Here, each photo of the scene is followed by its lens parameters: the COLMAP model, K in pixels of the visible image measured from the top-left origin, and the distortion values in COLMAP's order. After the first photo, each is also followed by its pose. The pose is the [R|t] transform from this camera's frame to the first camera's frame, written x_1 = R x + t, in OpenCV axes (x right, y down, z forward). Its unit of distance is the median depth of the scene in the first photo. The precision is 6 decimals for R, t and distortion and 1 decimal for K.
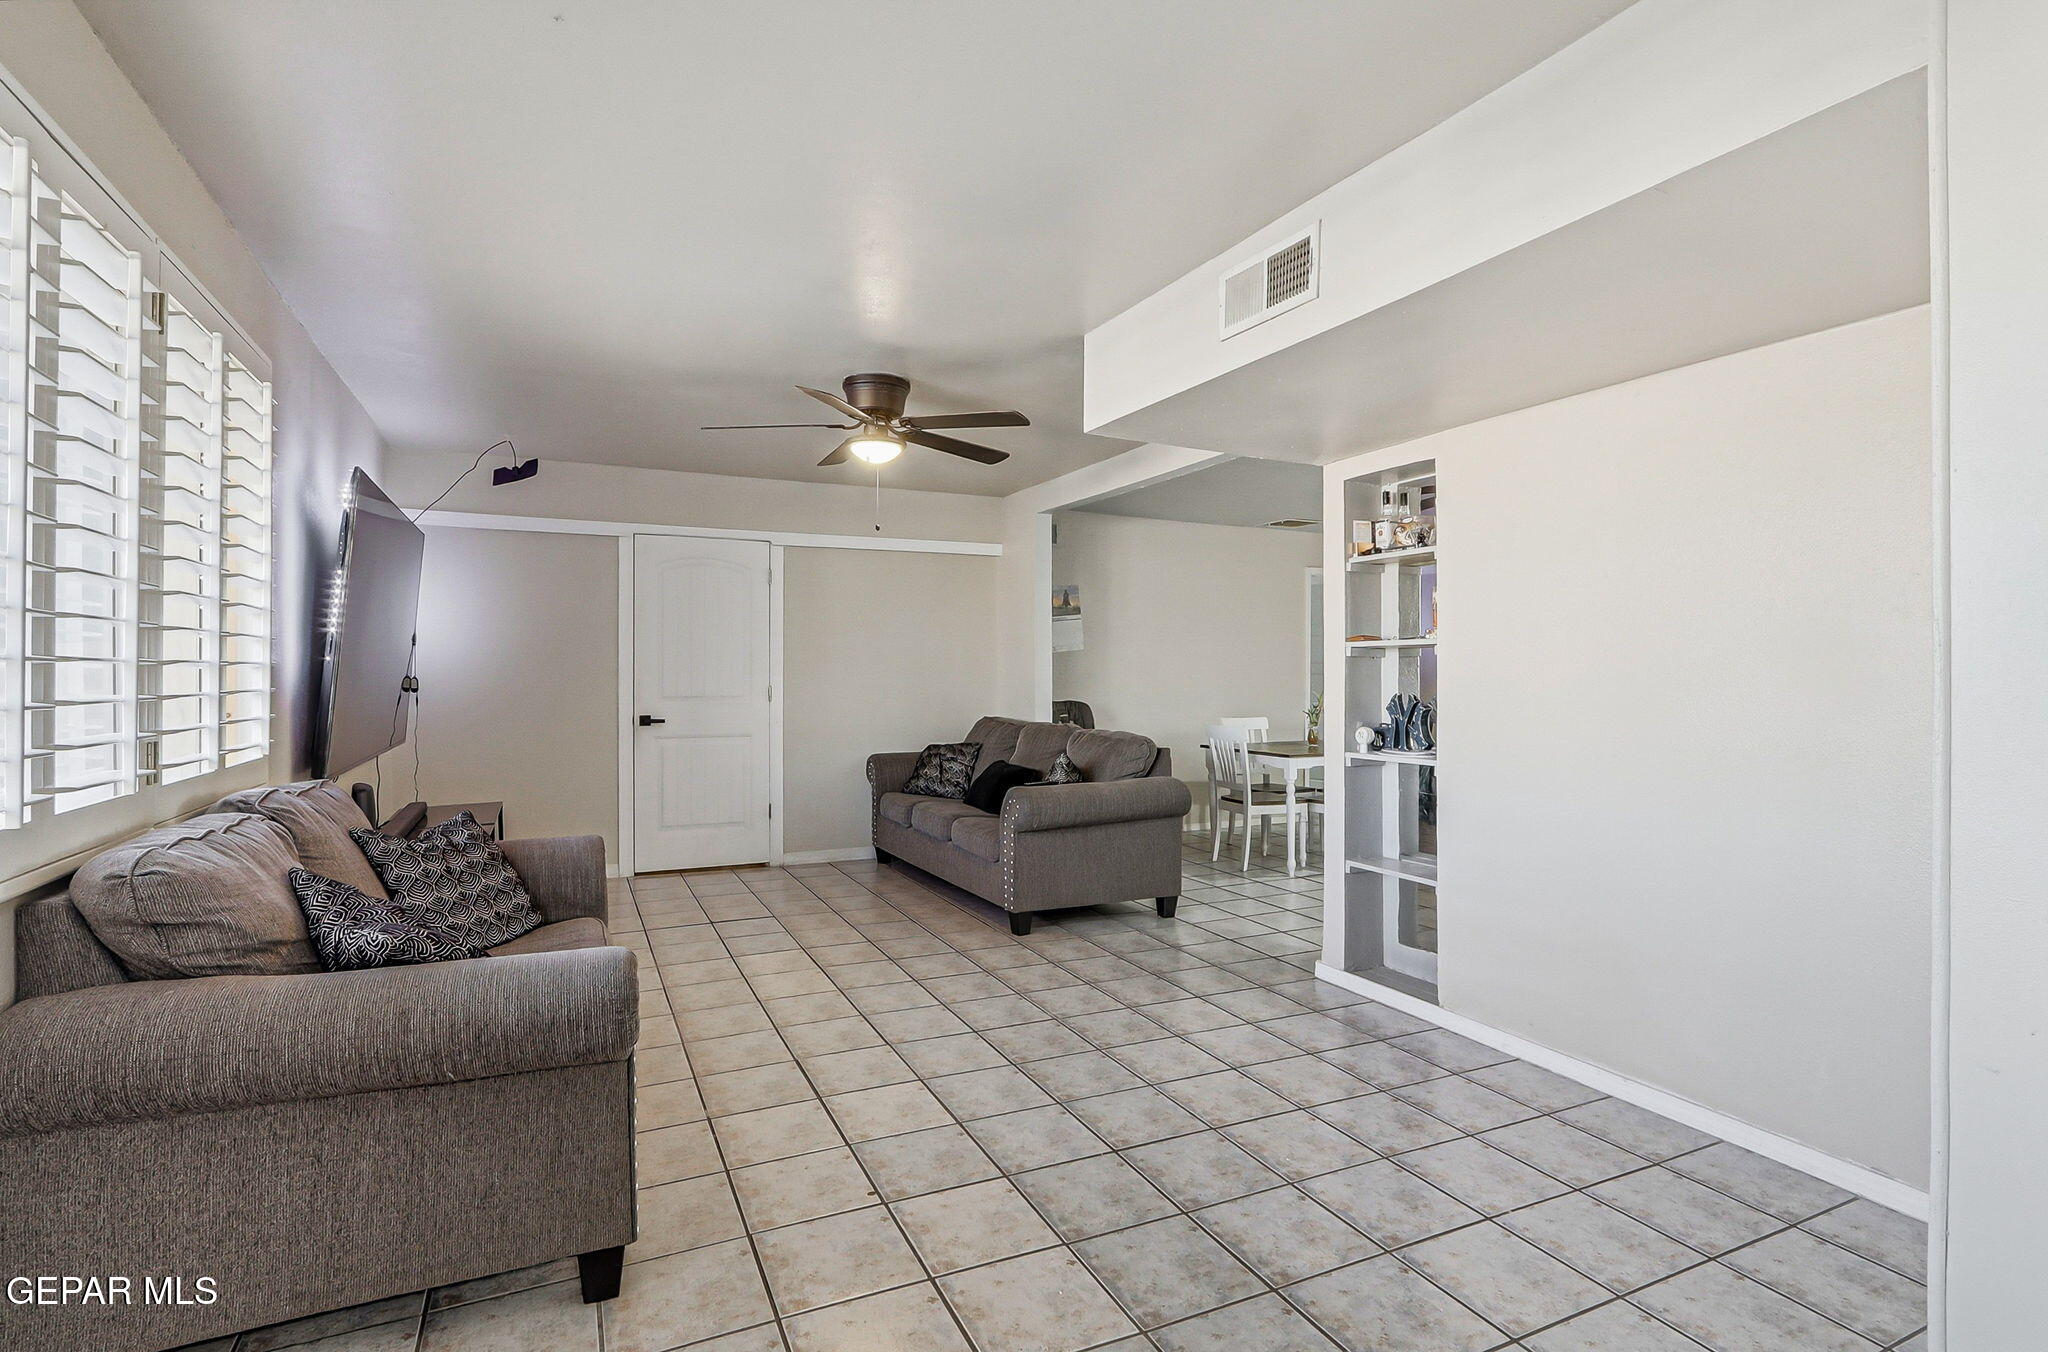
lens RADIAL K [[980.9, 0, 1011.6], [0, 980.9, 673.0], [0, 0, 1]] dist [-0.004120, -0.000110]
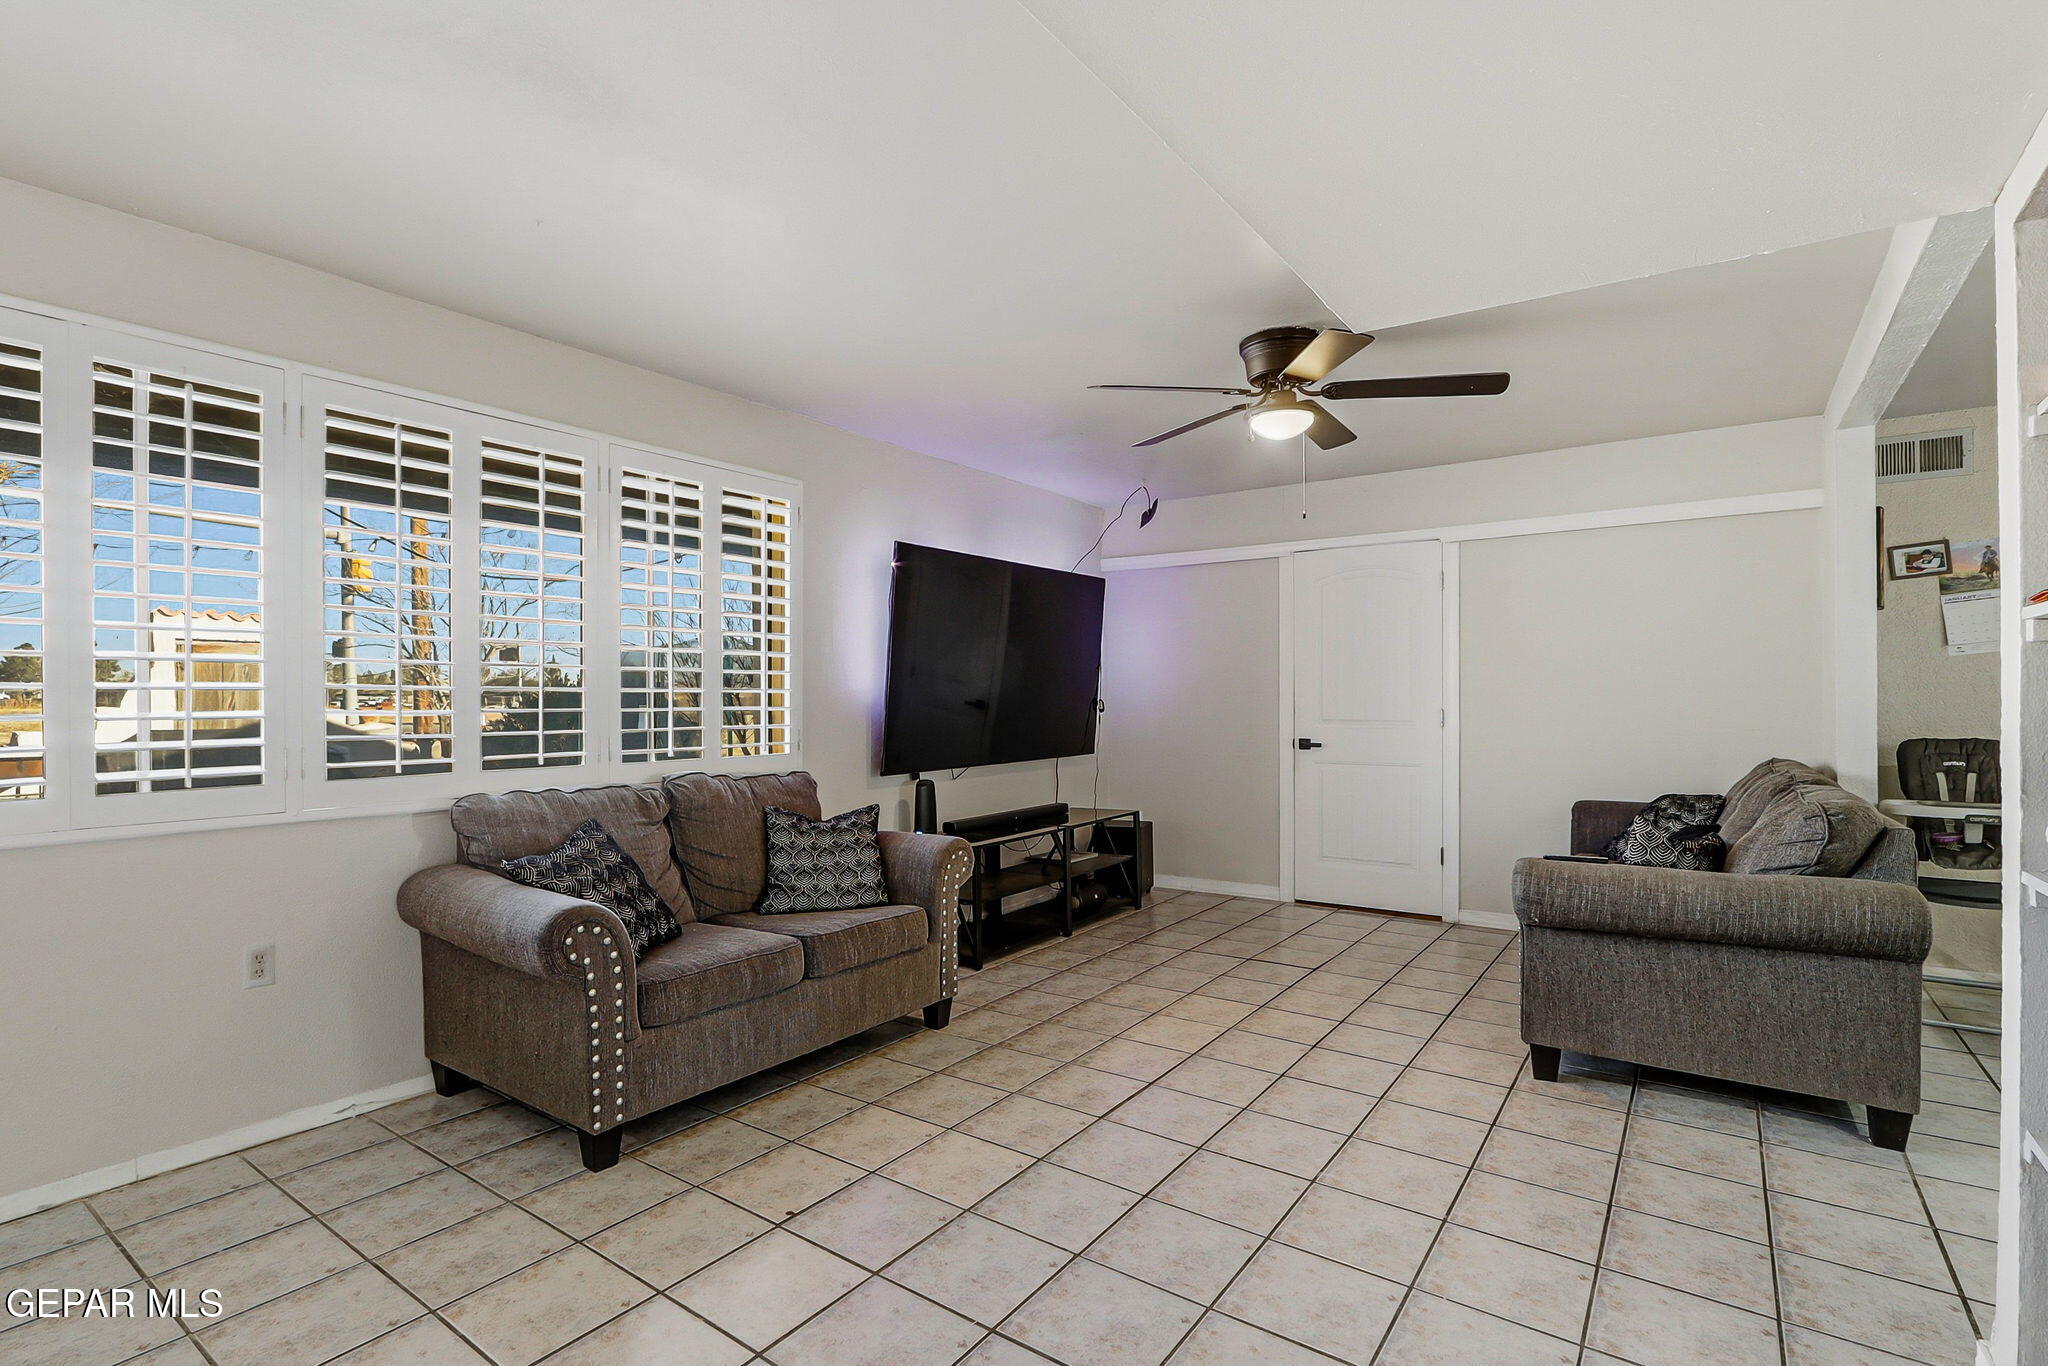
lens RADIAL K [[967.4, 0, 1013.8], [0, 967.4, 692.6], [0, 0, 1]] dist [-0.016963, 0.000581]
pose [[0.491795, -0.007700, -0.870677, 0.316487], [0.003353, 0.999970, -0.006950, 0.003883], [0.870704, 0.000499, 0.491806, 0.278315]]
